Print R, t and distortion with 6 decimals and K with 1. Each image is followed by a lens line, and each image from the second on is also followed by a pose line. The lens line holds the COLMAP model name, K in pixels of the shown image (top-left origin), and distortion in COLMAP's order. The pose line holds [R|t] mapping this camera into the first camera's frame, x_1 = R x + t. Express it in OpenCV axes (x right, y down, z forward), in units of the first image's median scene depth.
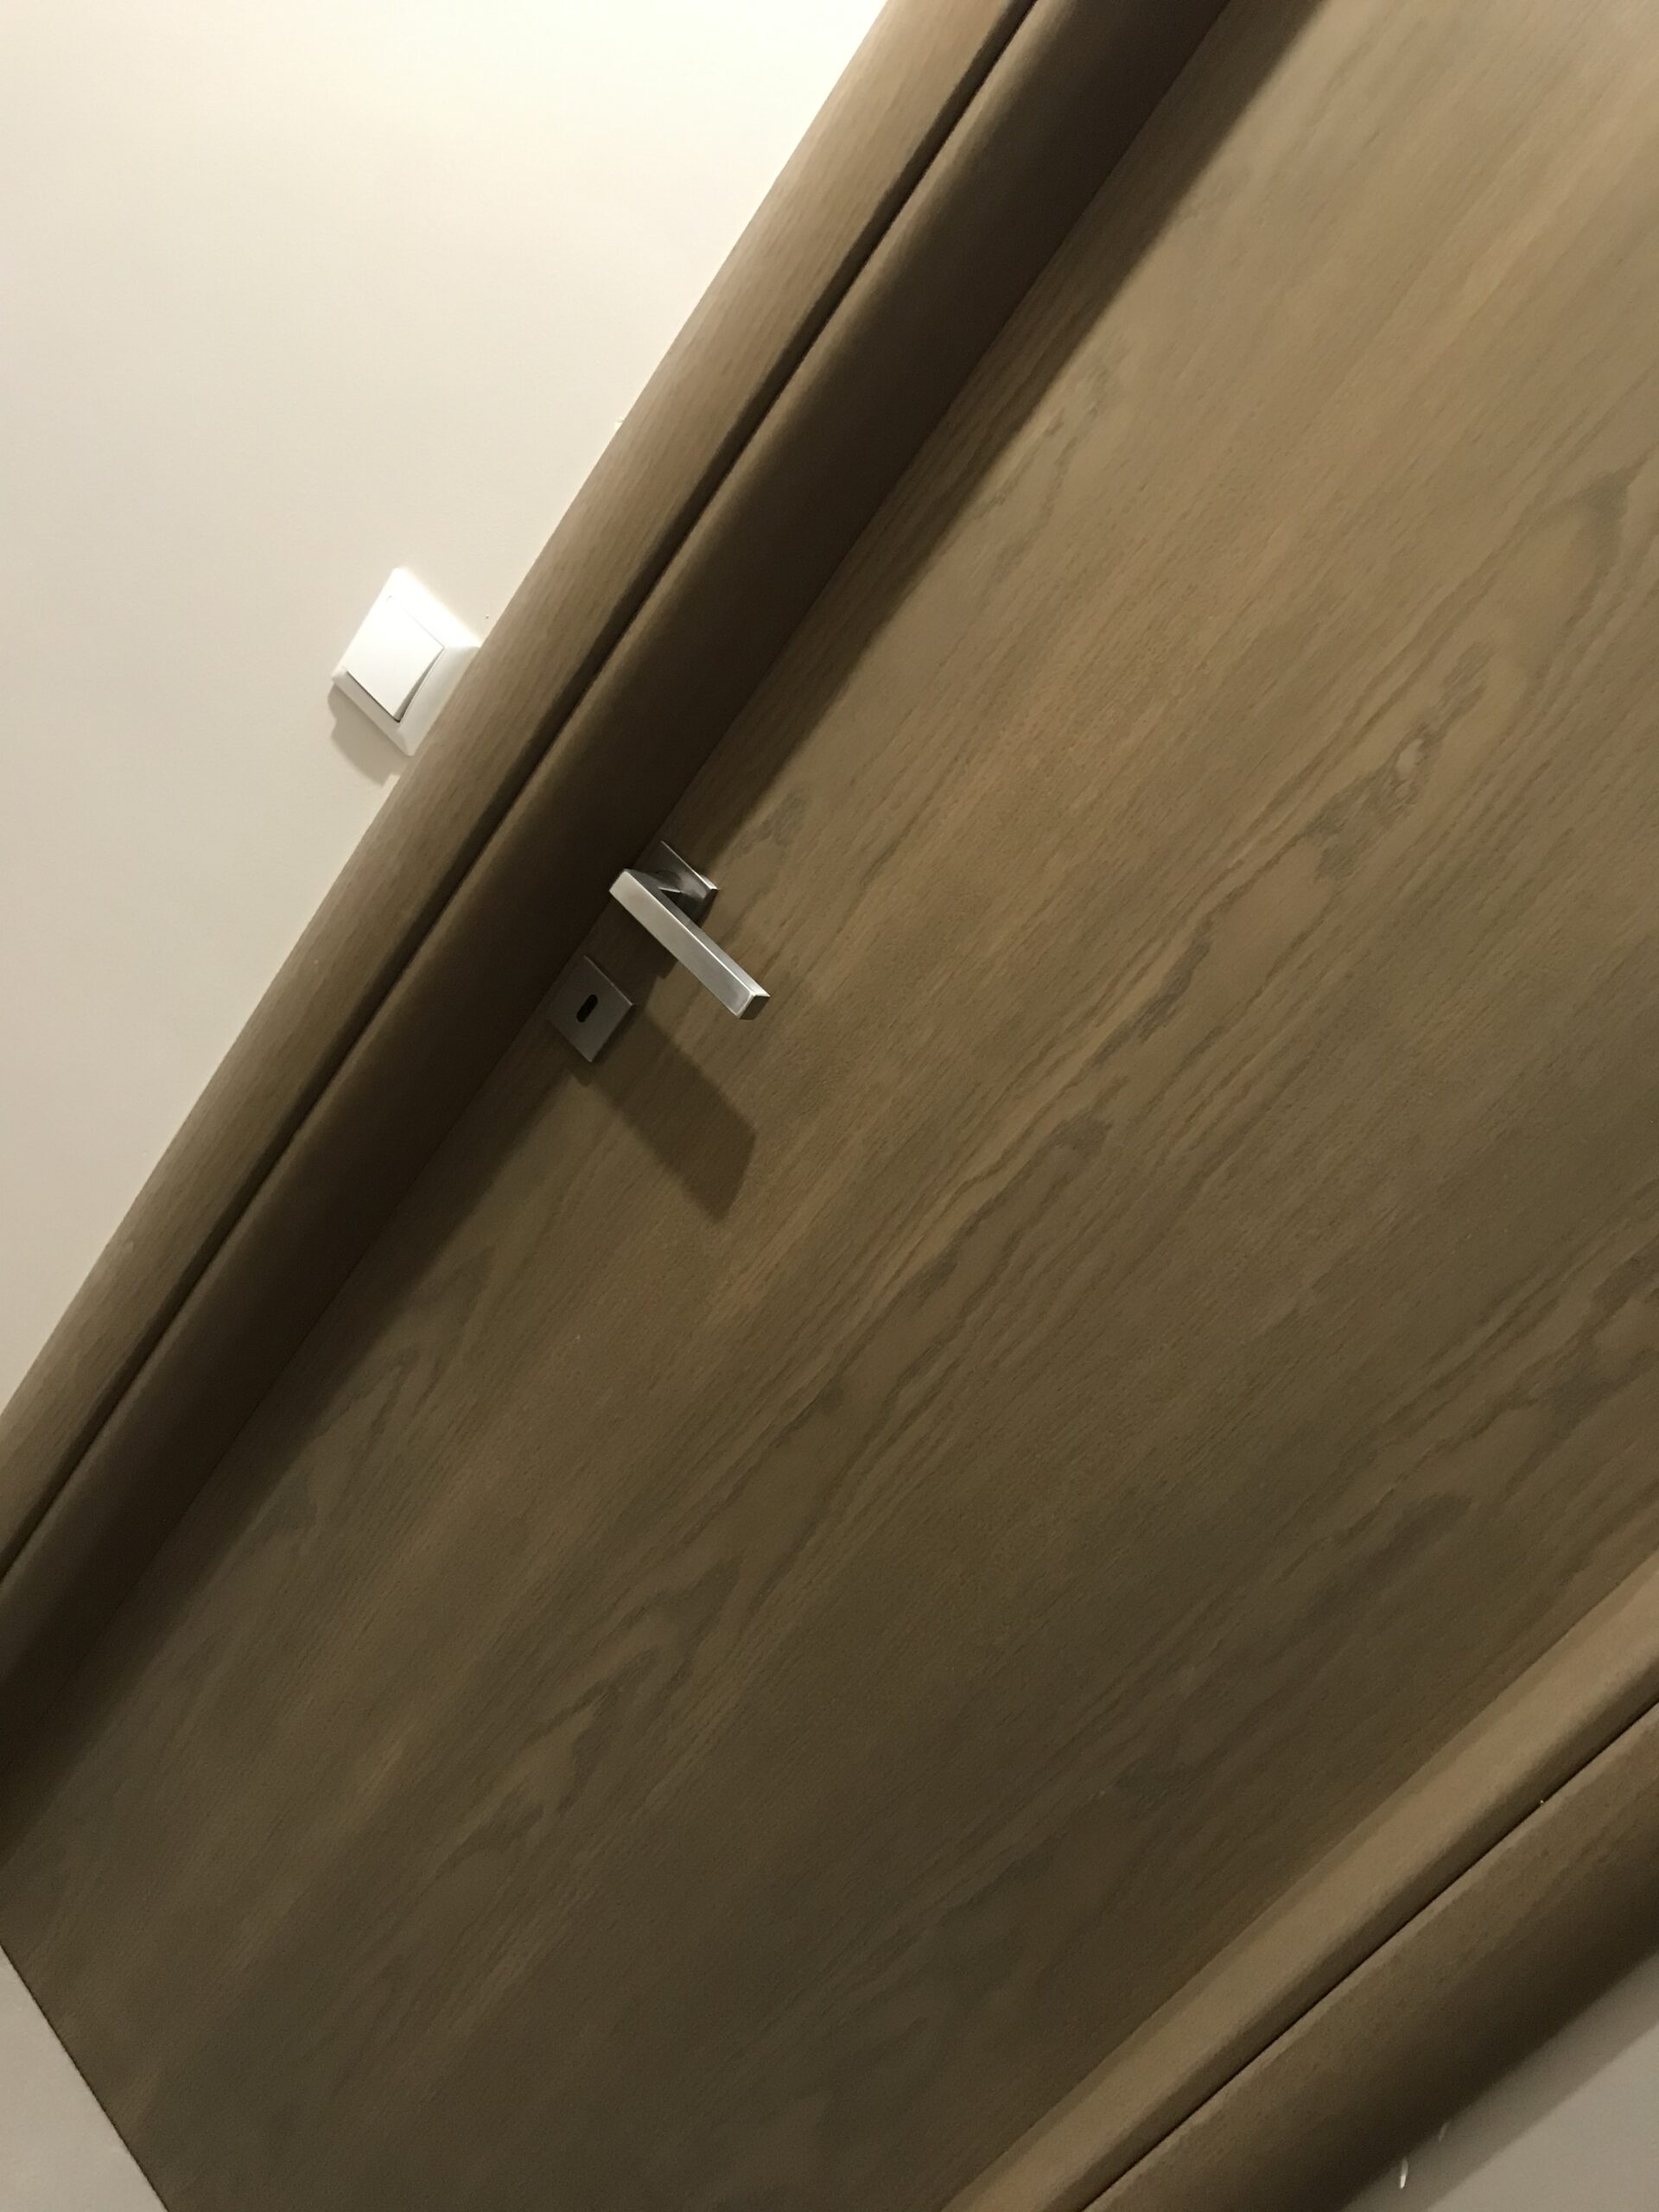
lens RADIAL K [[1810.4, 0, 829.5], [0, 1810.4, 1106.0], [0, 0, 1]] dist [0.077208, -0.177085]
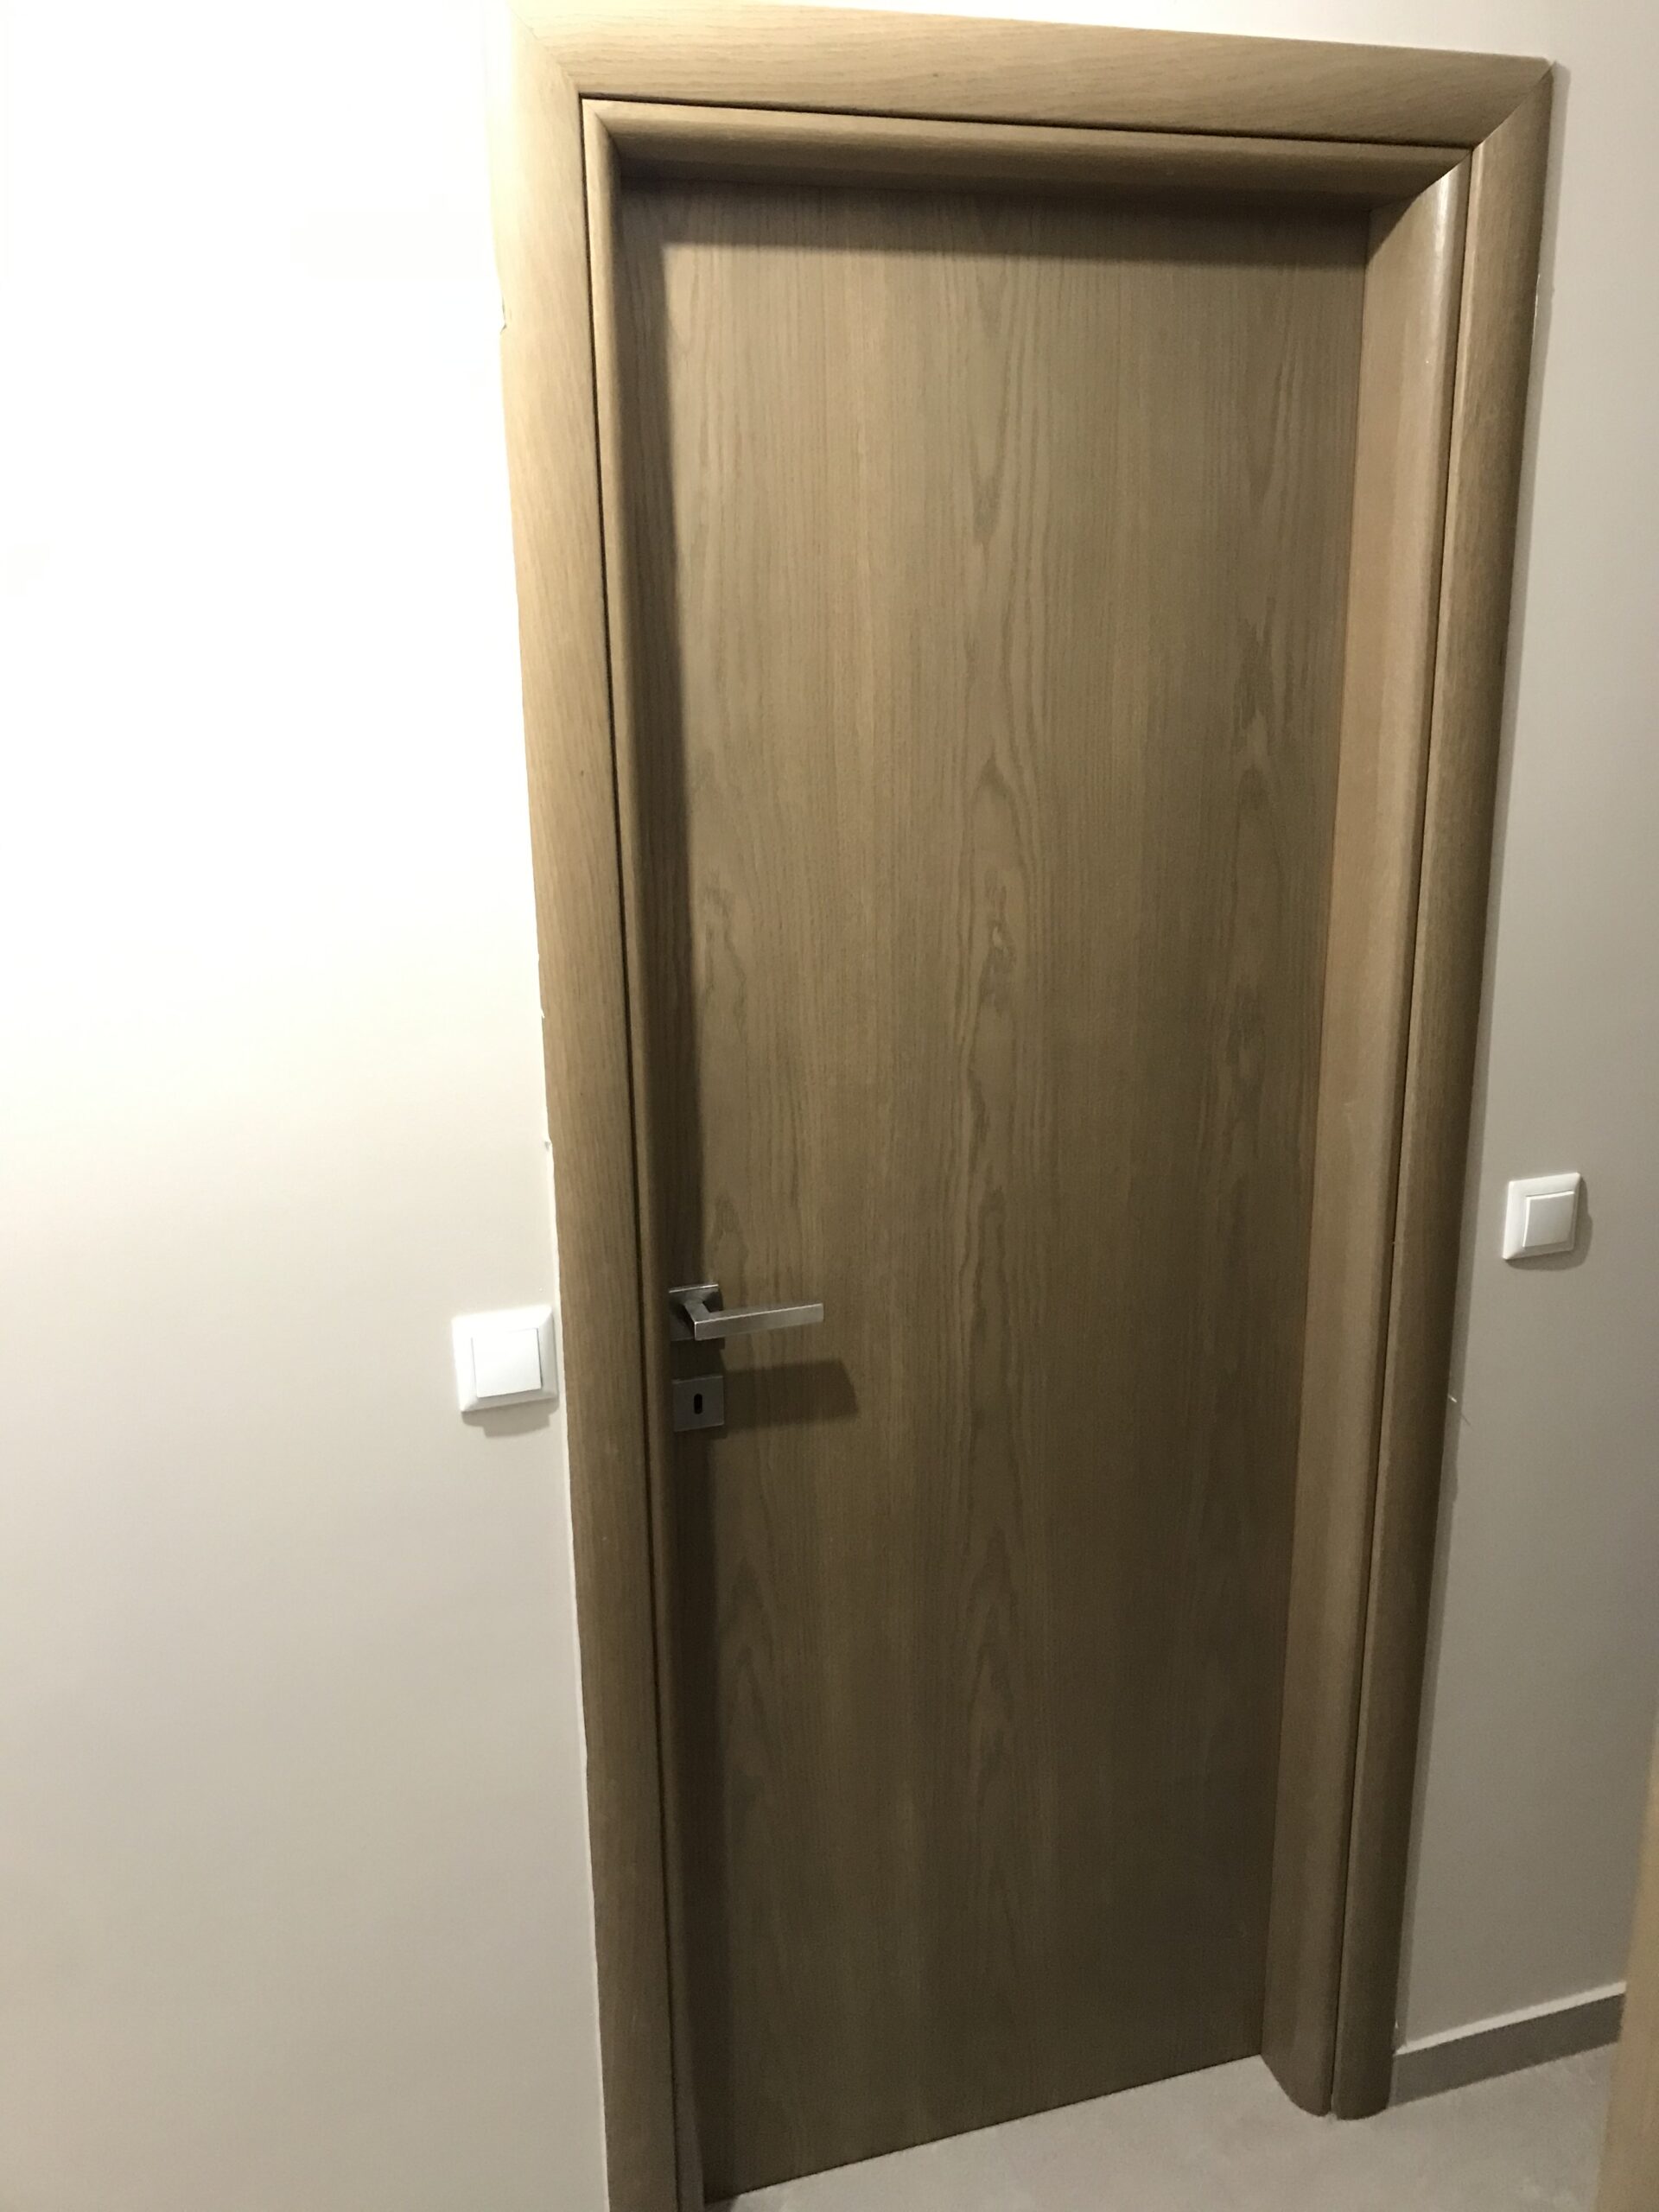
lens RADIAL K [[1810.4, 0, 829.5], [0, 1810.4, 1106.0], [0, 0, 1]] dist [0.077208, -0.177085]
pose [[0.488294, -0.740591, 0.461622, -0.674132], [0.658184, 0.659873, 0.362437, -0.783051], [-0.573030, 0.126856, 0.809657, -0.332543]]
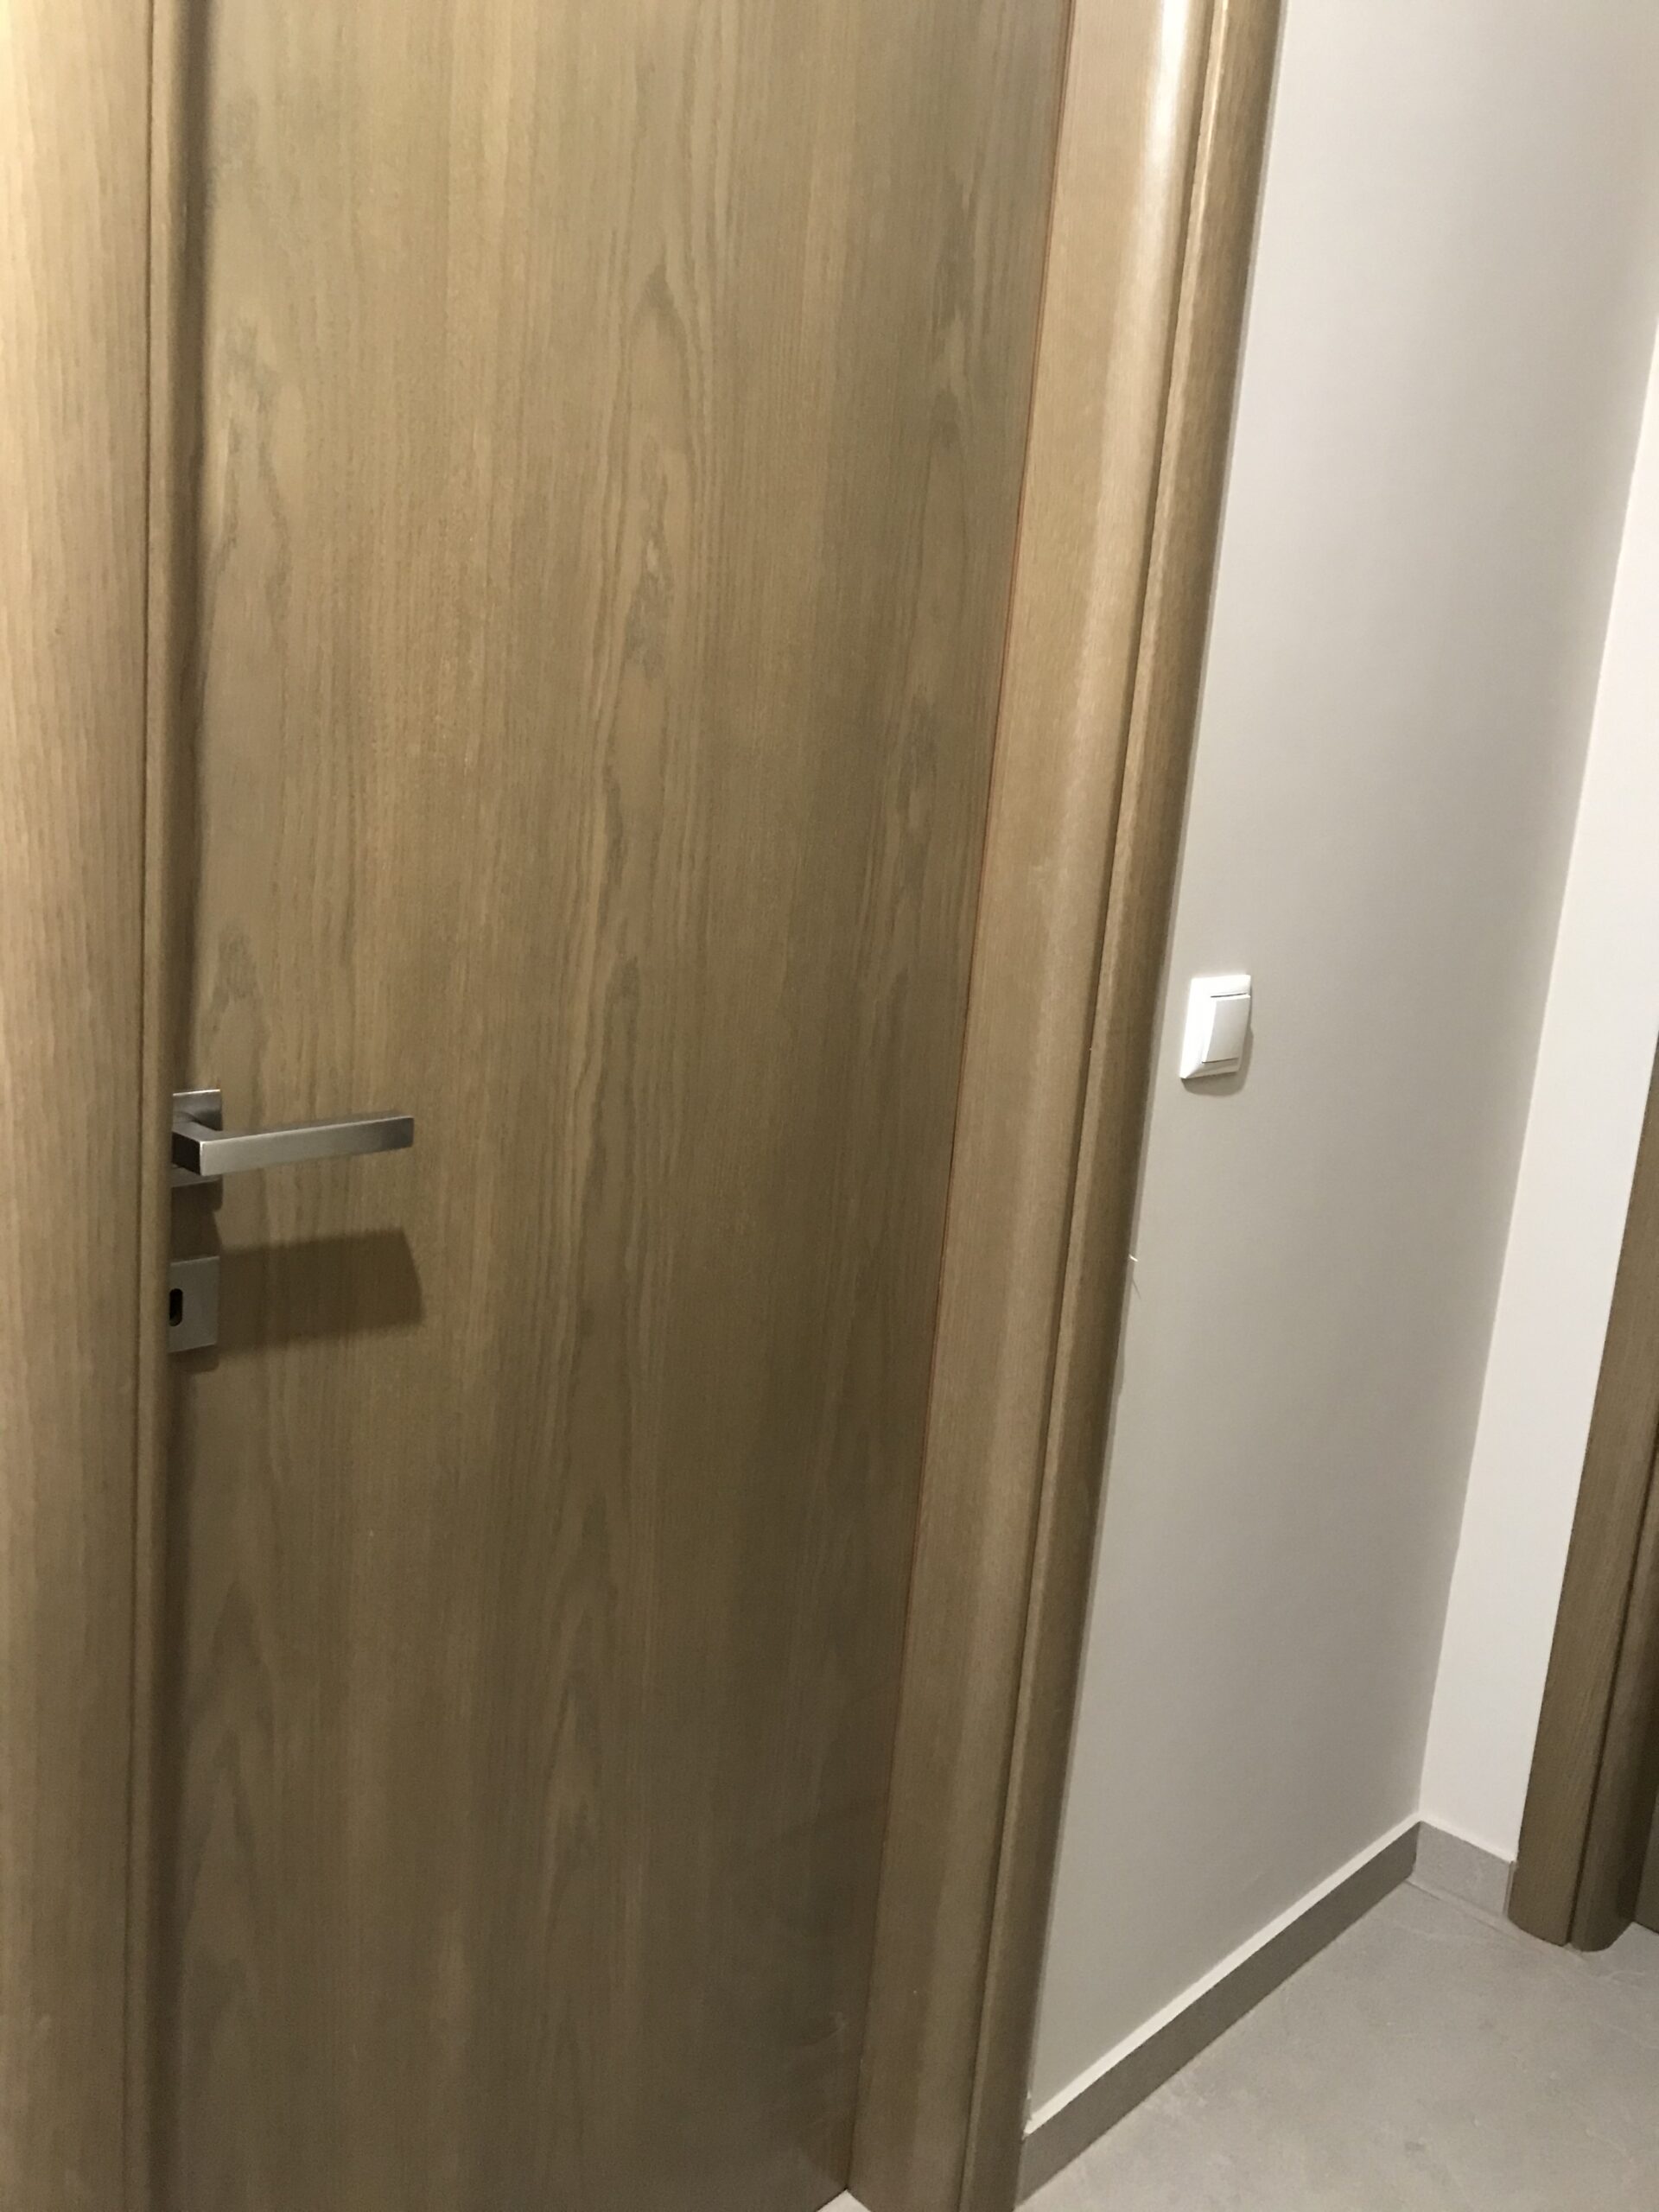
lens RADIAL K [[1810.4, 0, 829.5], [0, 1810.4, 1106.0], [0, 0, 1]] dist [0.077208, -0.177085]
pose [[0.171849, -0.717982, 0.674515, -0.672229], [0.419437, 0.672865, 0.609364, -0.578937], [-0.891370, 0.178198, 0.416780, 0.421314]]
